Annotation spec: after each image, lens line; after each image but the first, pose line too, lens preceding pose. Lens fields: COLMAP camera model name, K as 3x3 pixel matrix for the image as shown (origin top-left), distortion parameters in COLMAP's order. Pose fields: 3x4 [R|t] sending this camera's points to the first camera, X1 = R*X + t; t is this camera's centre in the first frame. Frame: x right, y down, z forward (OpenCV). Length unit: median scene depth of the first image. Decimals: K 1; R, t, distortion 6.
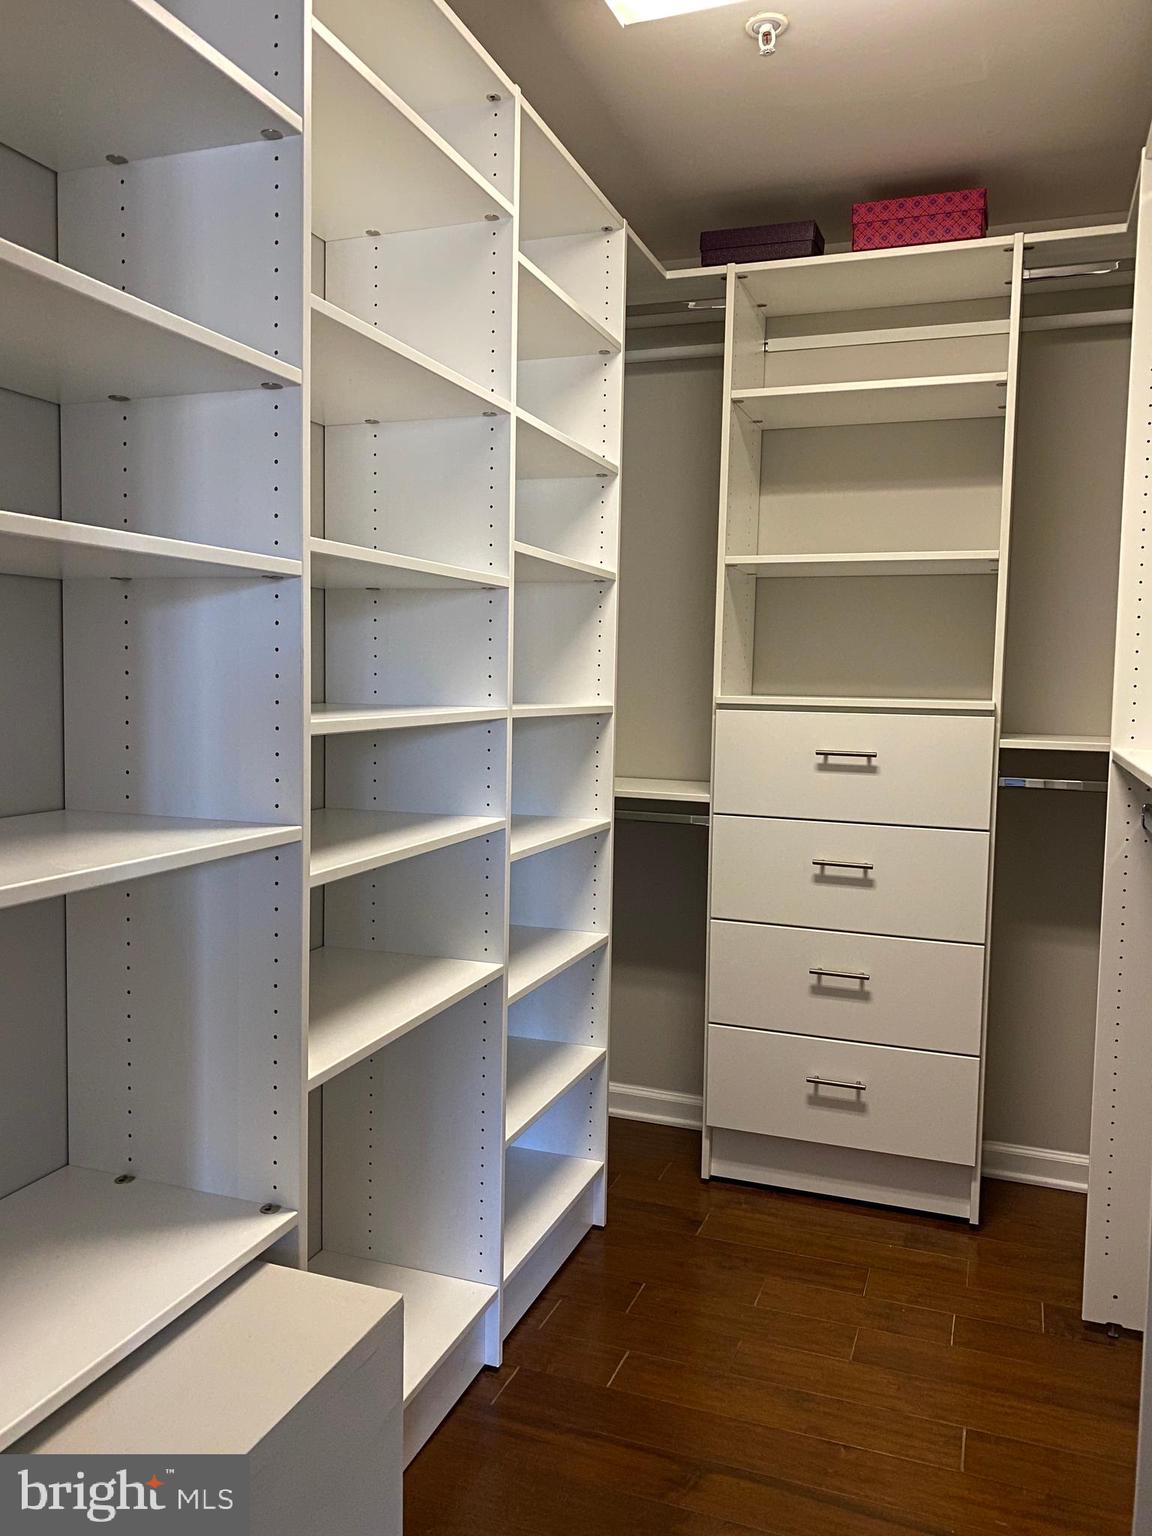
lens RADIAL K [[1185.0, 0, 573.0], [0, 1185.0, 767.5], [0, 0, 1]] dist [0.019069, -0.004954]
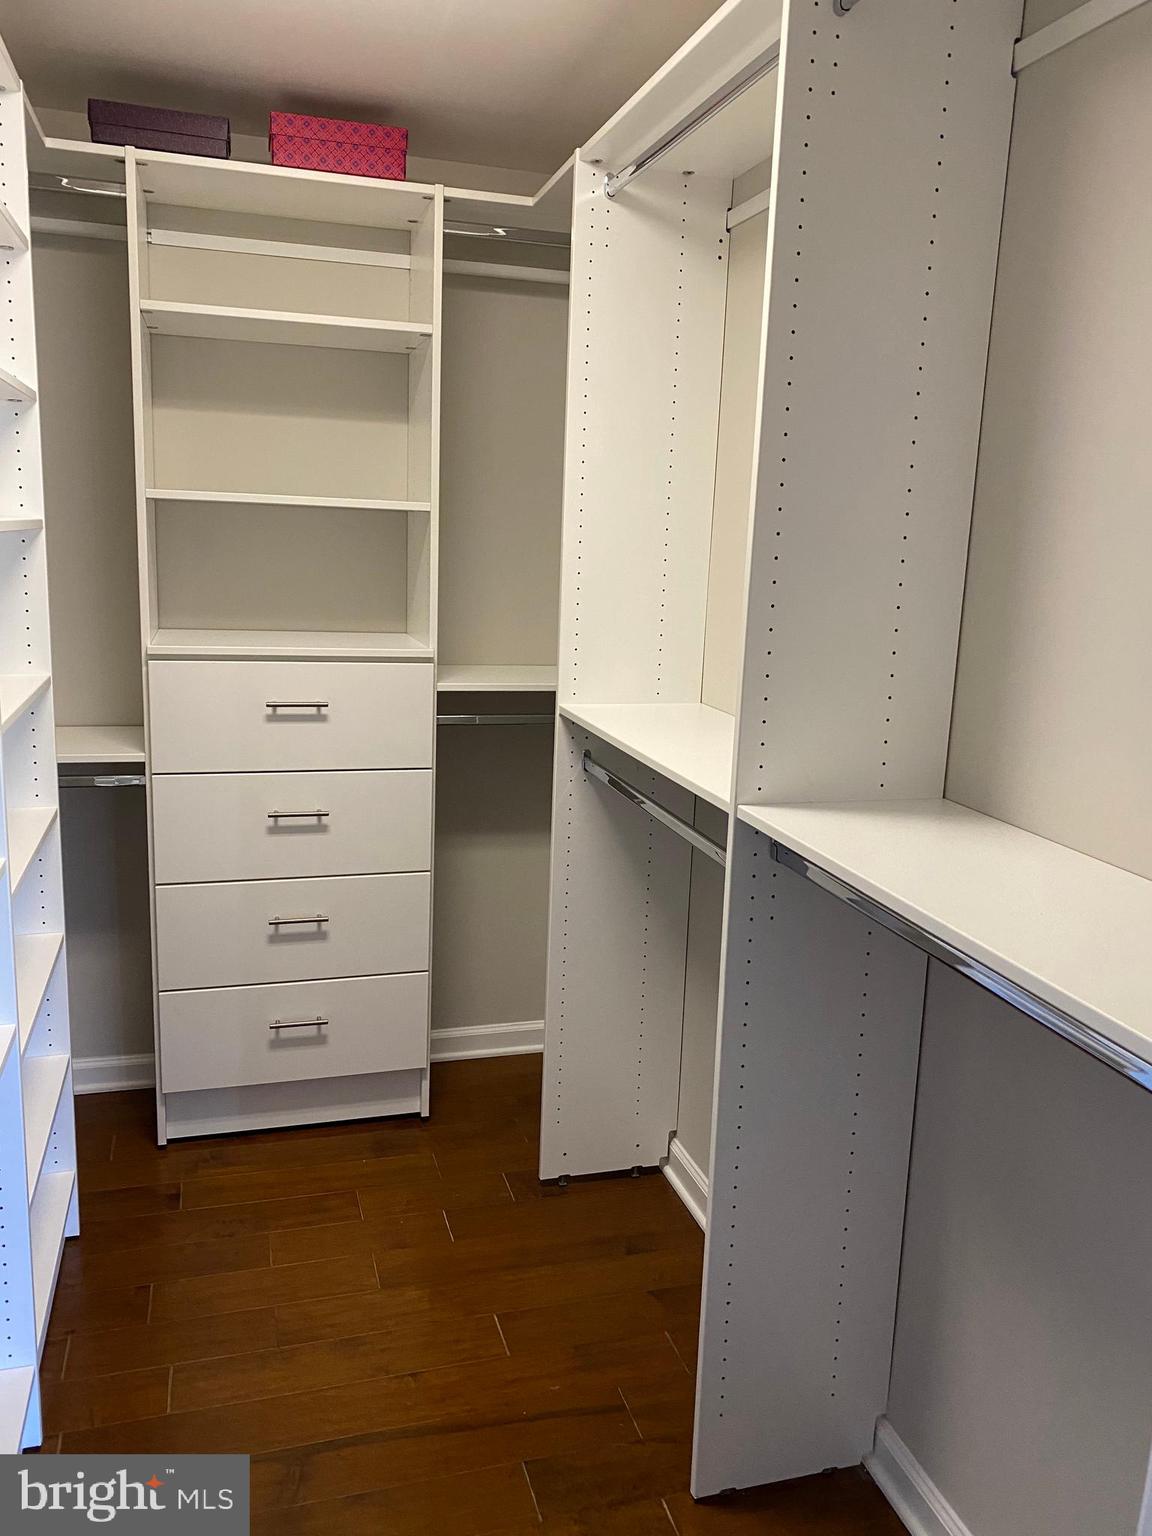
lens RADIAL K [[1185.0, 0, 573.0], [0, 1185.0, 767.5], [0, 0, 1]] dist [0.019069, -0.004954]
pose [[0.804563, -0.107293, 0.584094, -0.166388], [0.022780, 0.988396, 0.150180, -0.102911], [-0.593430, -0.107524, 0.797672, 0.071142]]
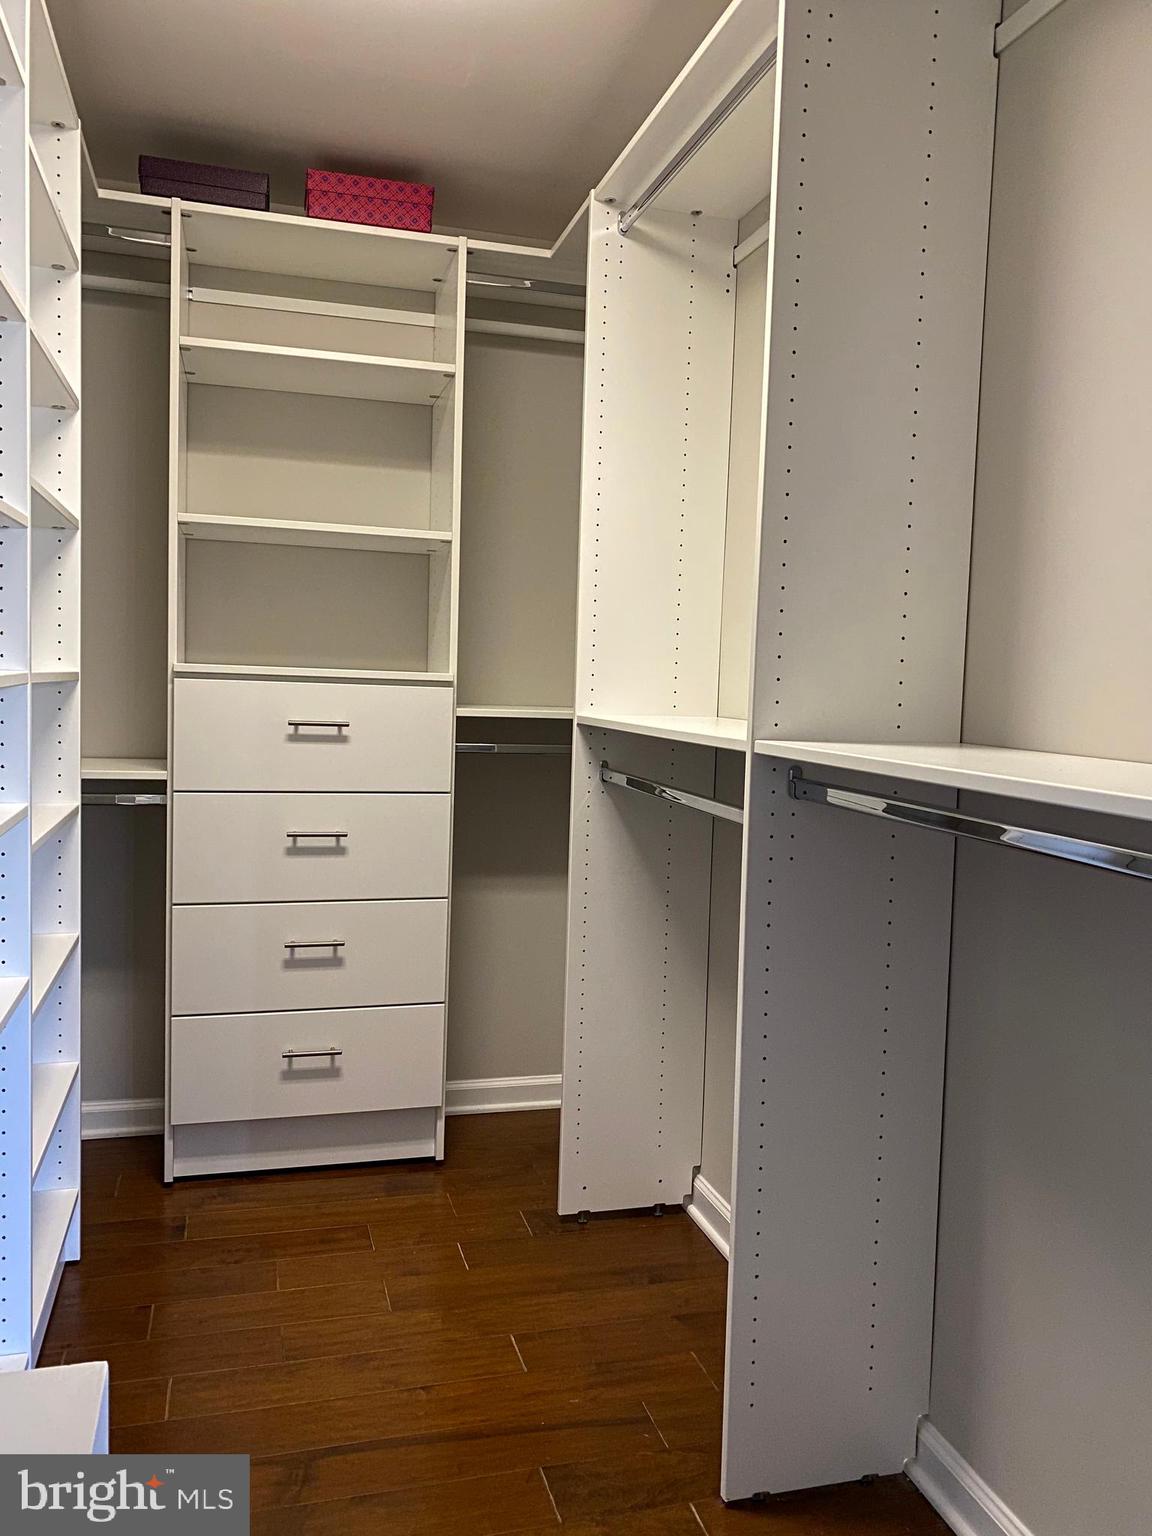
lens RADIAL K [[1185.0, 0, 573.0], [0, 1185.0, 767.5], [0, 0, 1]] dist [0.019069, -0.004954]
pose [[0.813165, -0.038171, 0.580780, -0.176773], [0.028126, 0.999258, 0.026295, 0.005119], [-0.581353, -0.005047, 0.813636, 0.061200]]
